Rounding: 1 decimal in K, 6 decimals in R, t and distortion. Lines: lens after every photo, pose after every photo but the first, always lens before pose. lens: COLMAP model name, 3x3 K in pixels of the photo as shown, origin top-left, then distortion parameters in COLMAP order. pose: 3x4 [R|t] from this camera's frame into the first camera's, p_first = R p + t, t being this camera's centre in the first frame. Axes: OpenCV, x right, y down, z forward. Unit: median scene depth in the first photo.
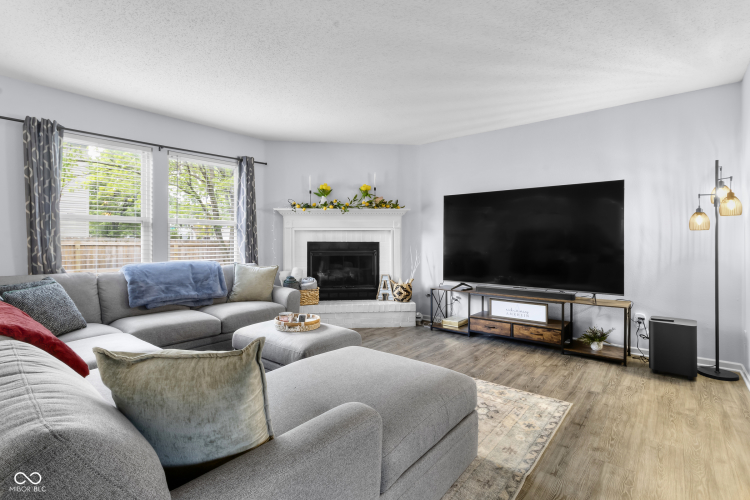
lens RADIAL K [[354.9, 0, 357.9], [0, 354.9, 242.4], [0, 0, 1]] dist [0.000549, -0.000409]
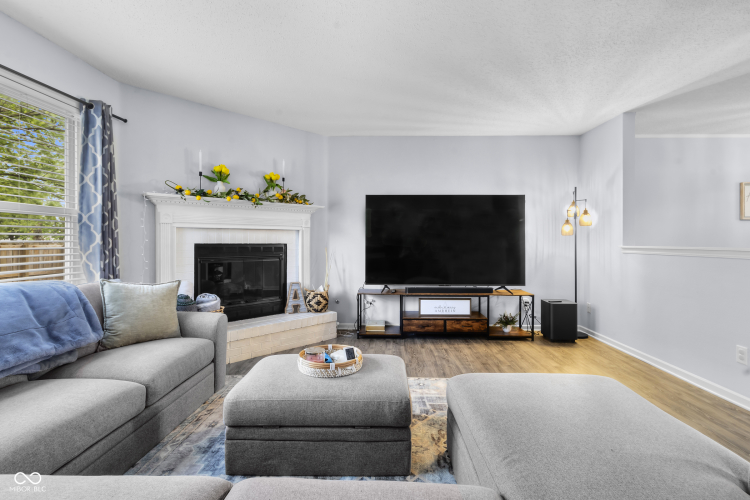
lens RADIAL K [[354.9, 0, 374.5], [0, 354.9, 246.0], [0, 0, 1]] dist [0.000549, -0.000409]
pose [[0.778944, -0.006937, 0.627055, -0.330498], [0.001079, 0.999952, 0.009722, -0.004427], [-0.627092, -0.006896, 0.778914, 0.243998]]
